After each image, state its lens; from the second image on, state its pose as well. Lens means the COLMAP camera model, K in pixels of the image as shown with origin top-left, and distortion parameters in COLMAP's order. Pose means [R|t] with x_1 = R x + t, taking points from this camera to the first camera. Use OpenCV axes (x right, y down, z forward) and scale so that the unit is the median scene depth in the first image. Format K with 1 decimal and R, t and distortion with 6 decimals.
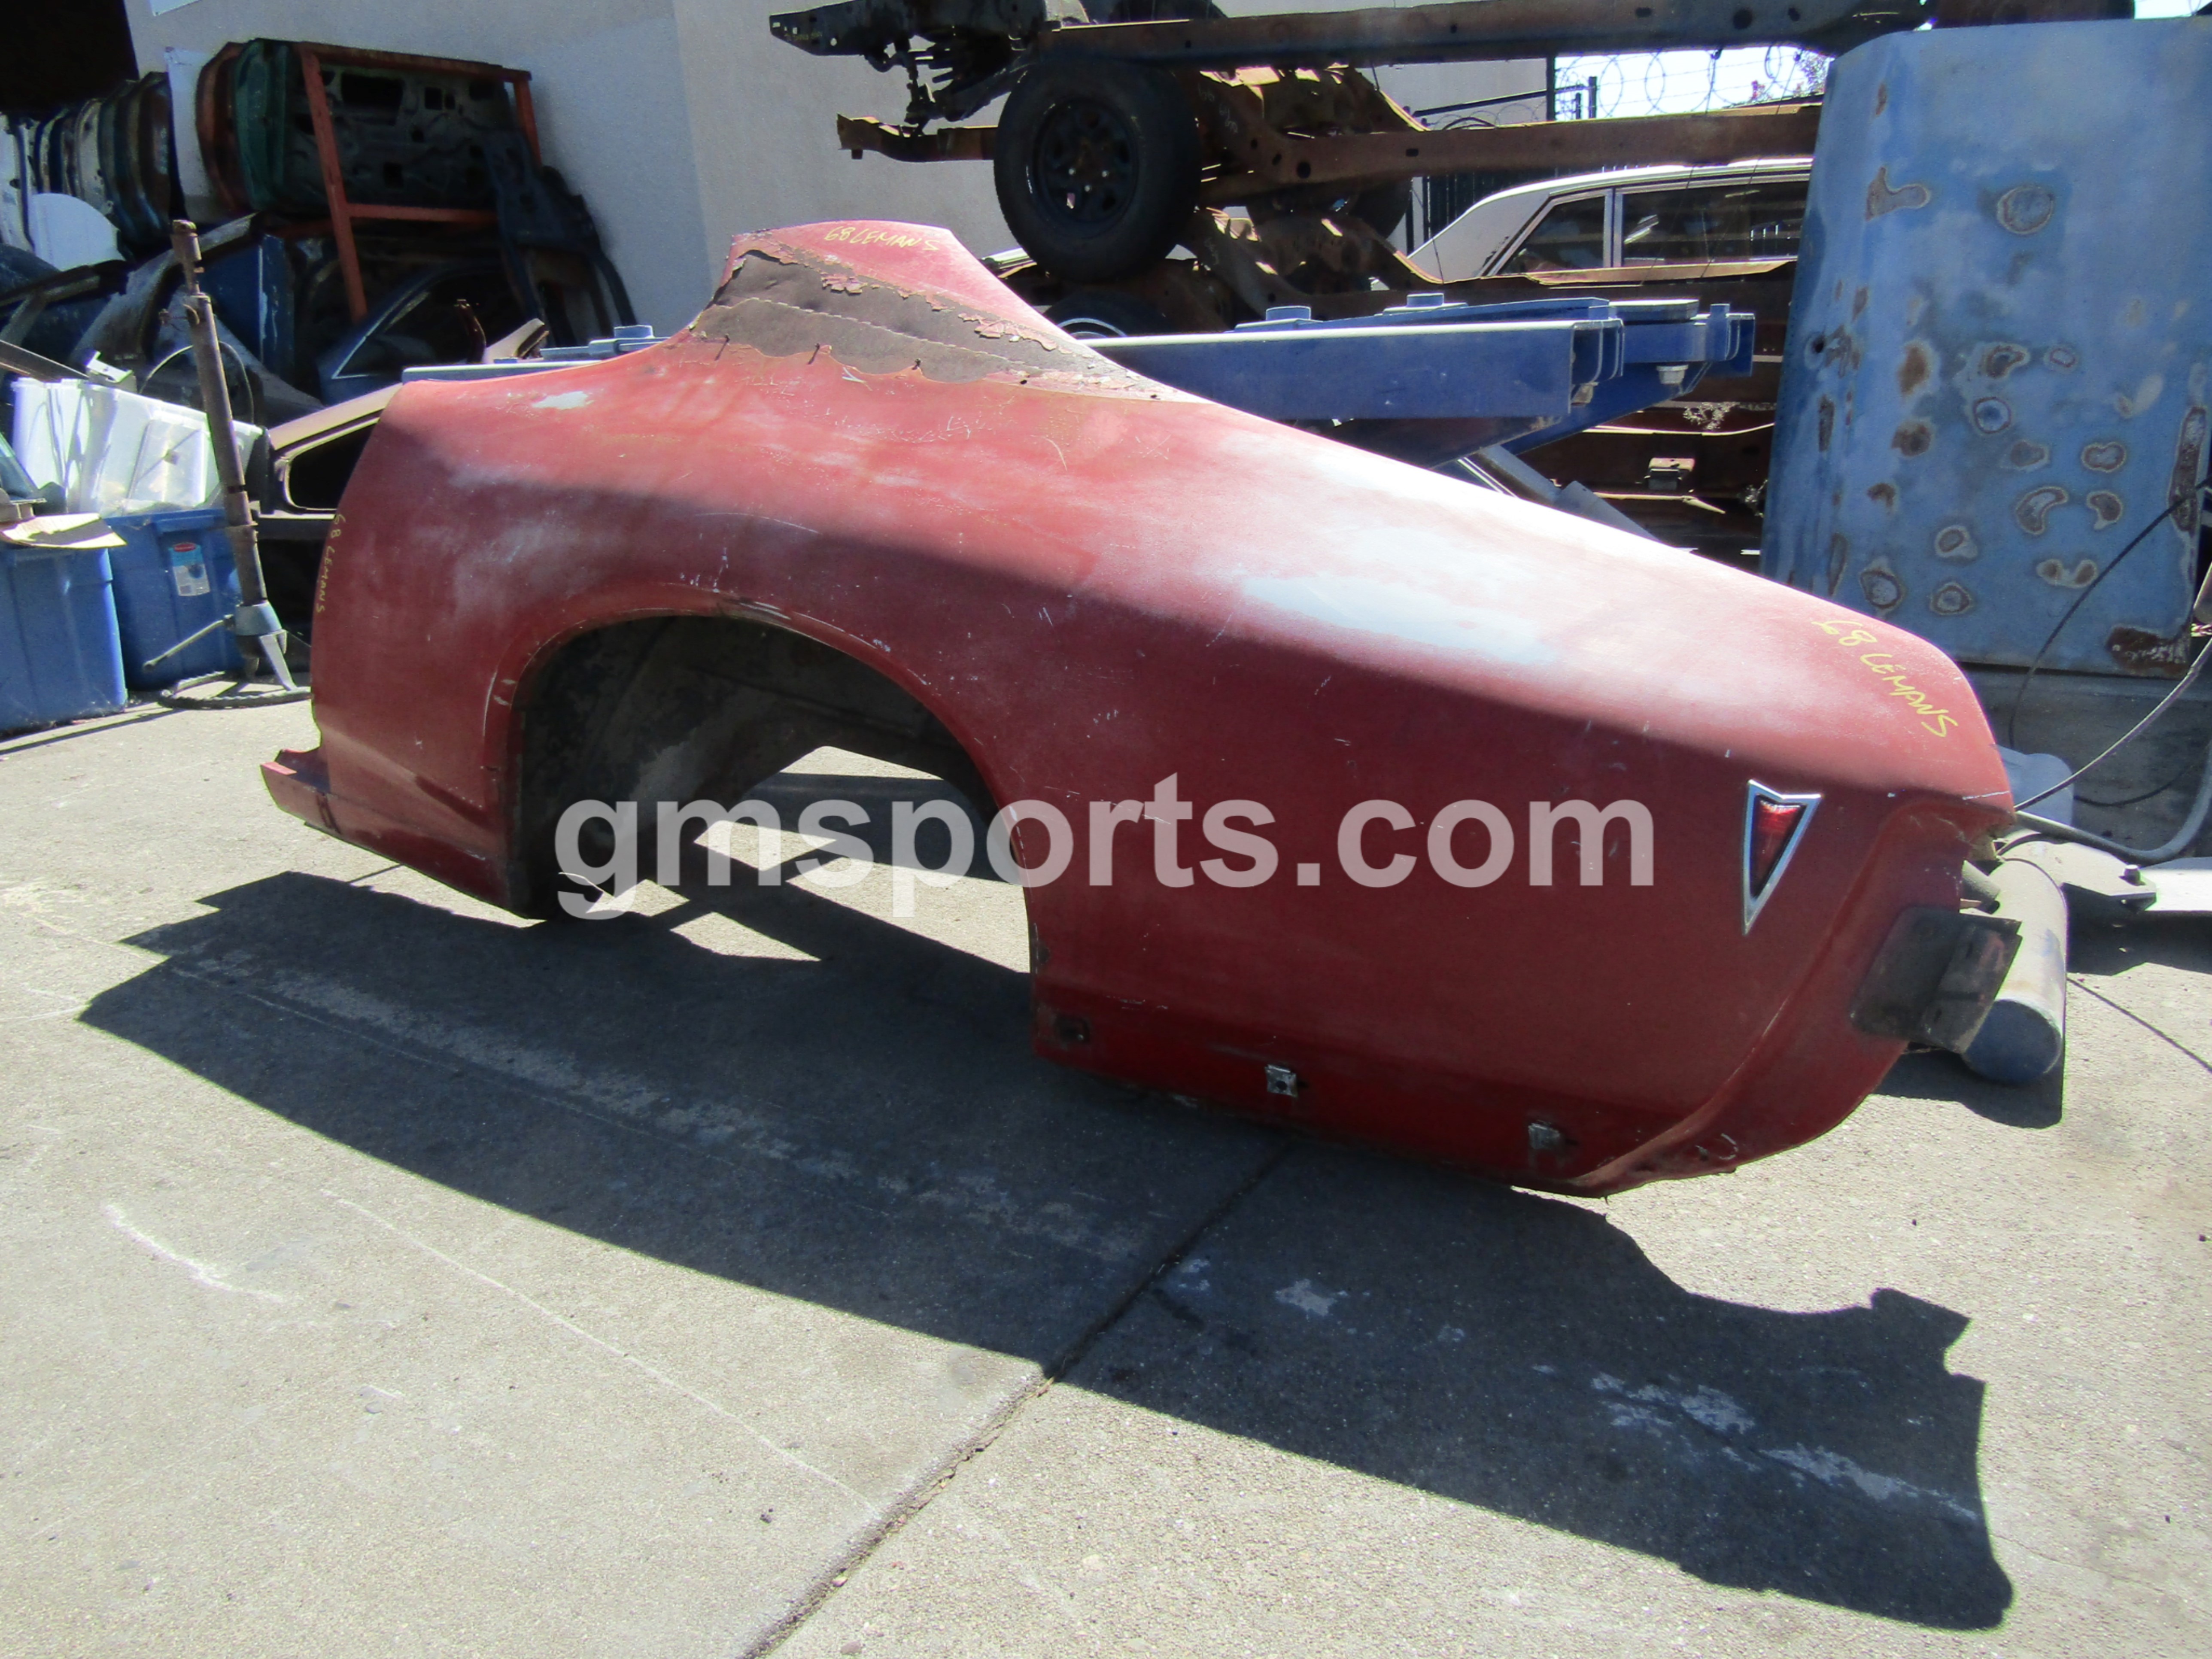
lens RADIAL K [[1573.5, 0, 1095.9], [0, 1573.5, 815.2], [0, 0, 1]] dist [-0.010476, 0.006253]
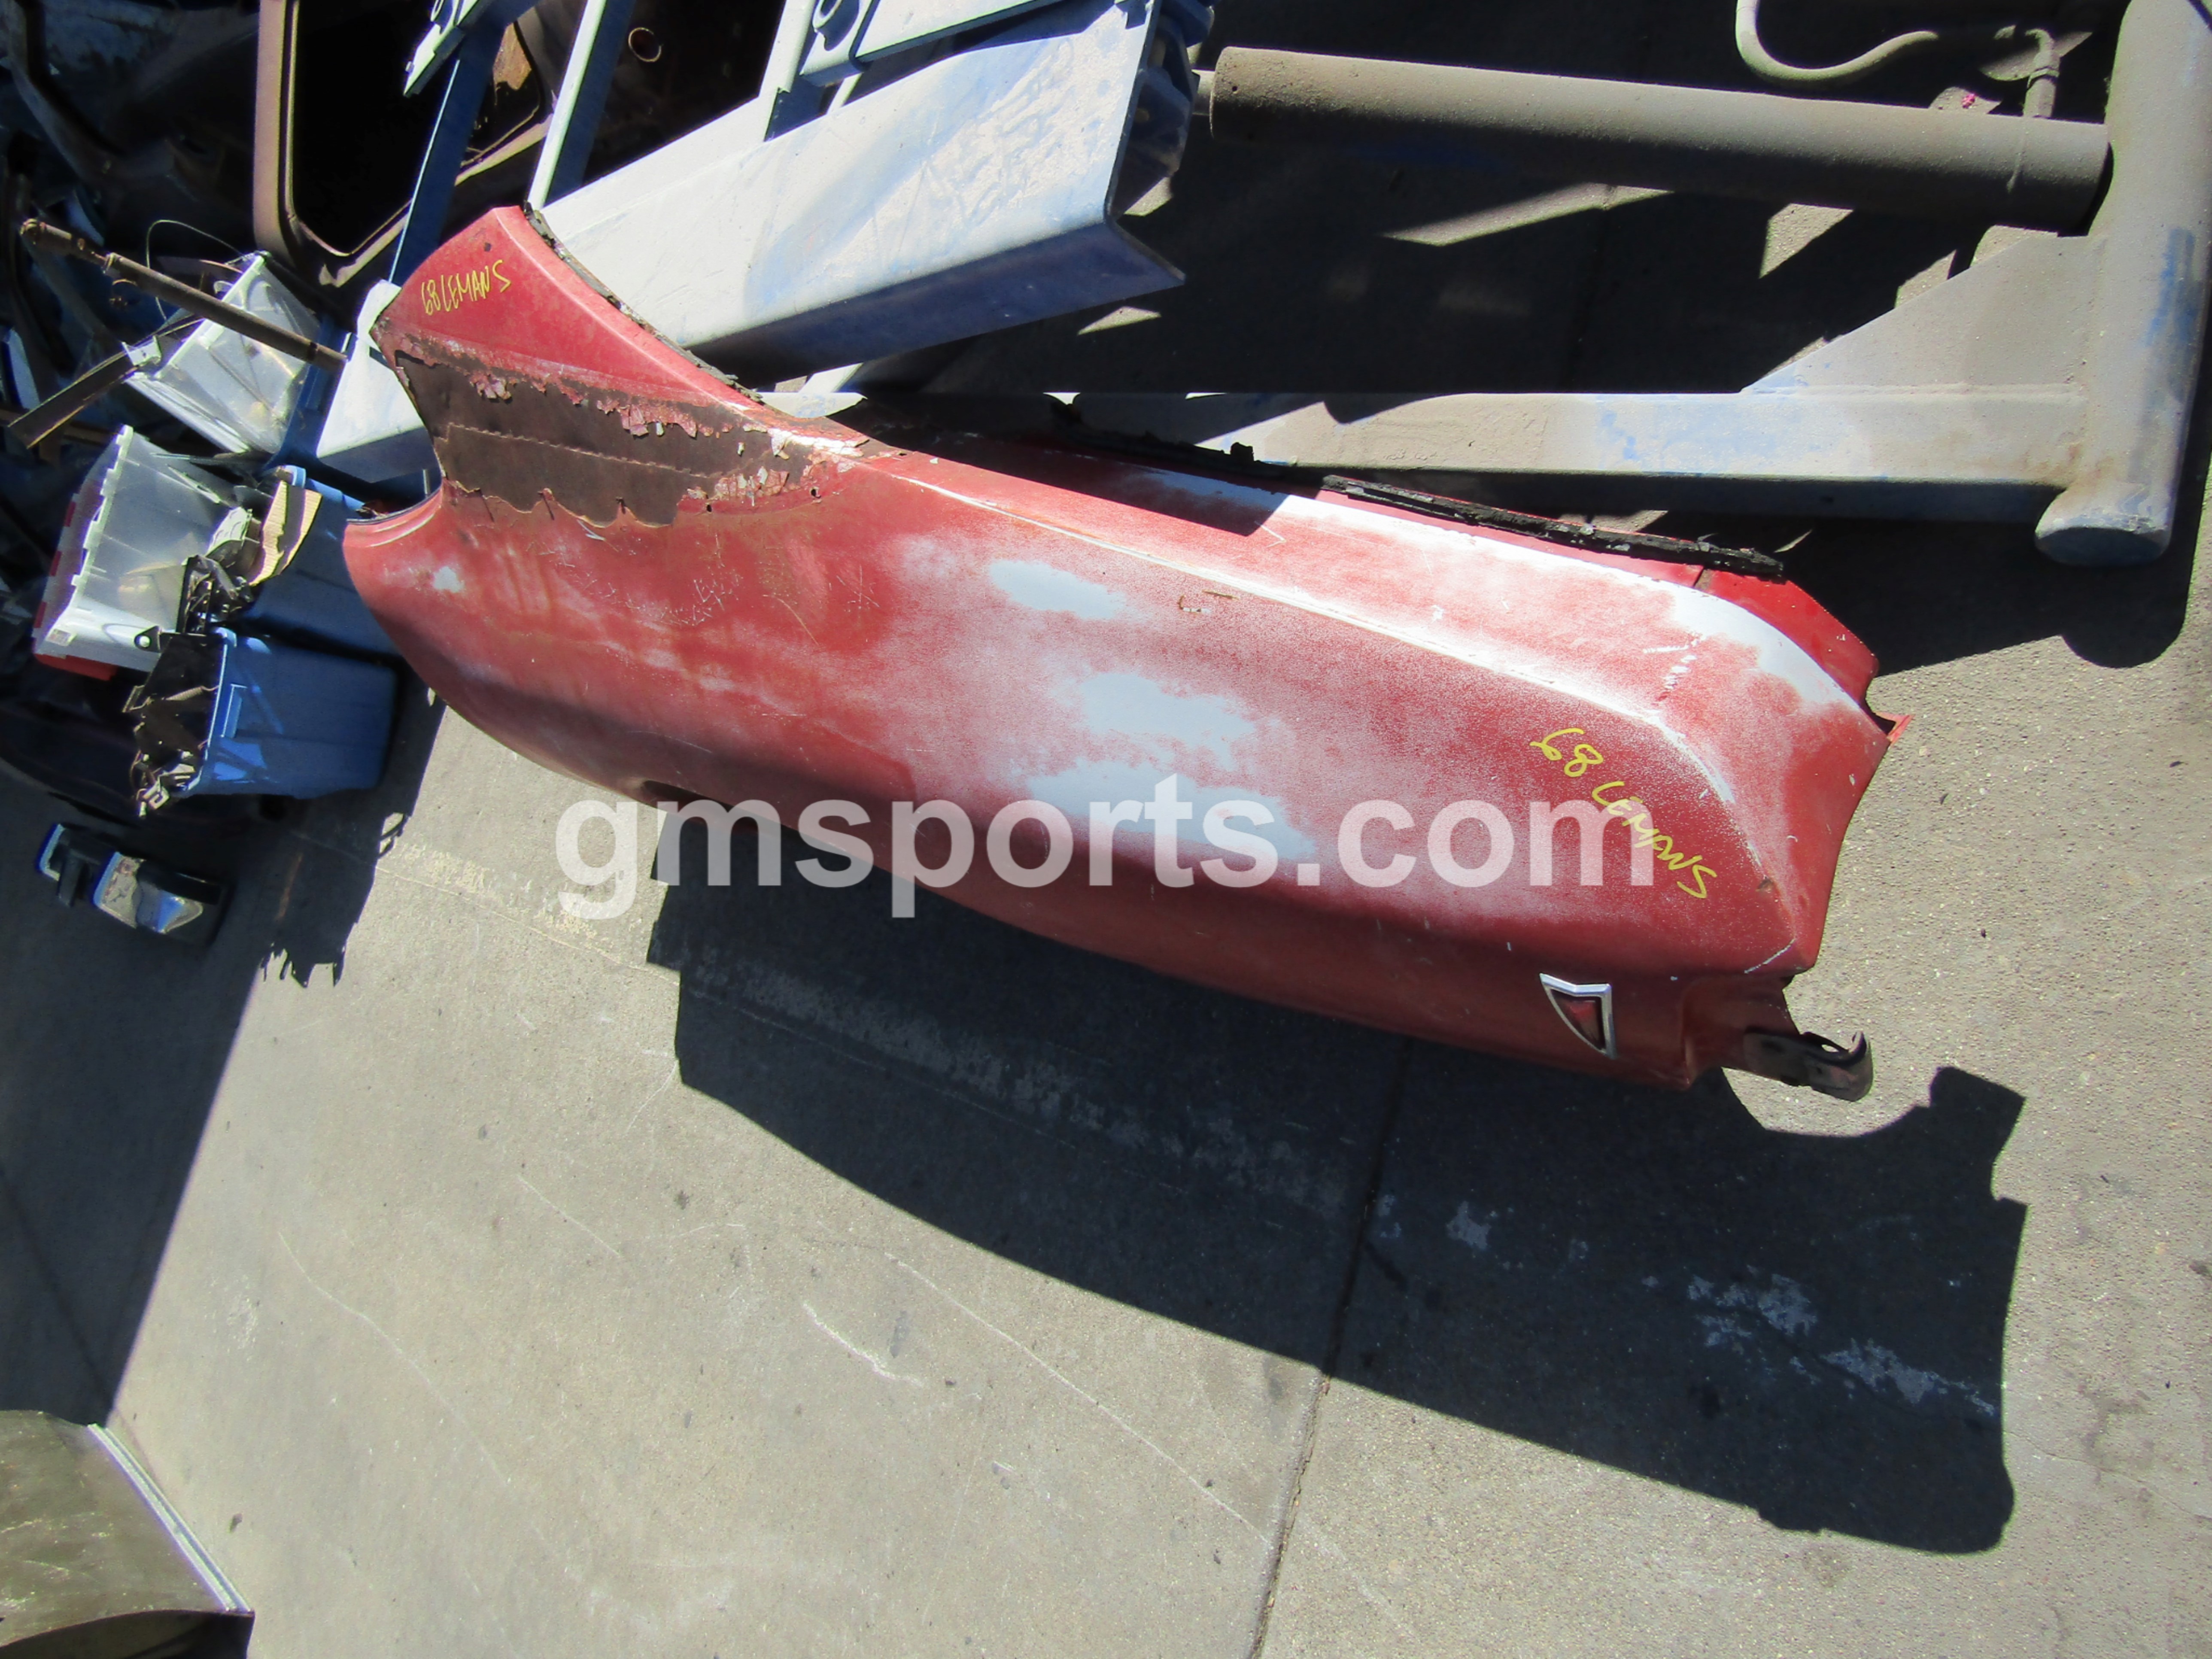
lens RADIAL K [[1573.5, 0, 1110.7], [0, 1573.5, 816.5], [0, 0, 1]] dist [-0.010476, 0.006253]
pose [[0.727563, -0.423880, -0.539423, 0.746722], [0.683659, 0.513438, 0.518645, -0.701751], [0.057117, -0.746129, 0.663347, 0.422983]]
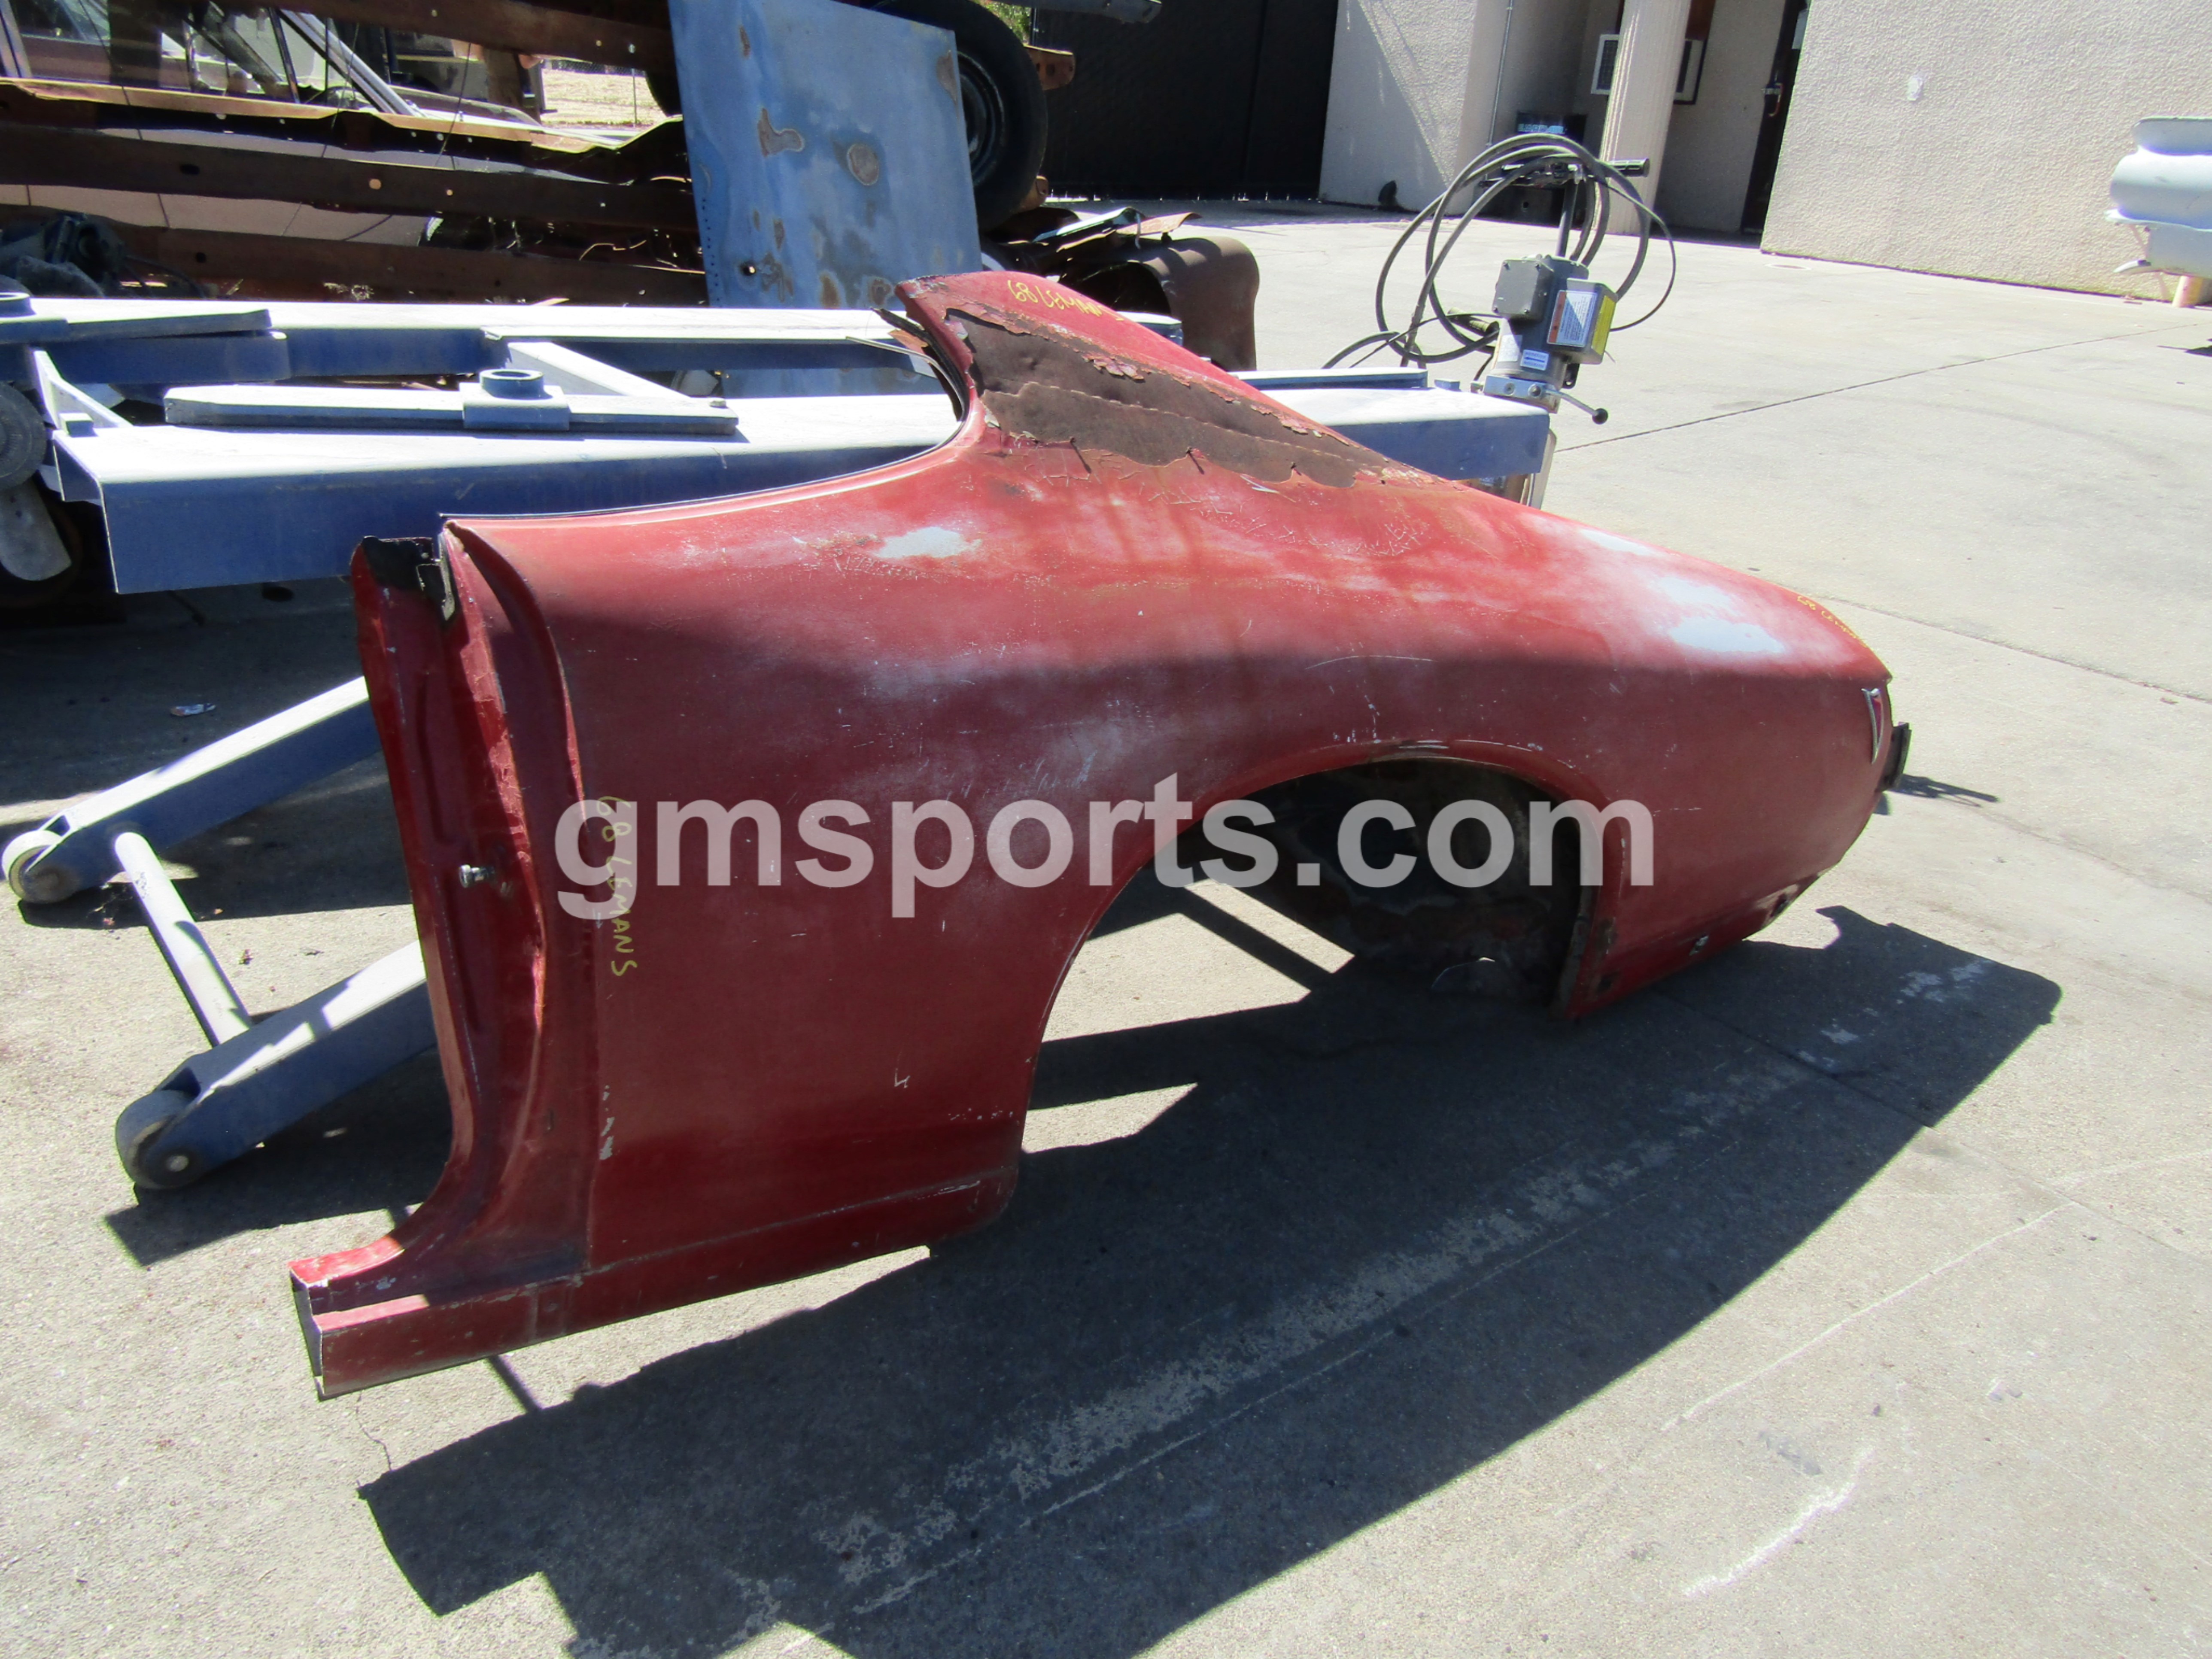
lens RADIAL K [[1573.5, 0, 1099.4], [0, 1573.5, 820.0], [0, 0, 1]] dist [-0.010476, 0.006253]
pose [[0.326569, -0.312585, 0.891988, -1.658483], [0.172651, 0.947580, 0.268857, -0.545001], [-0.929271, 0.066202, 0.363418, 1.145573]]
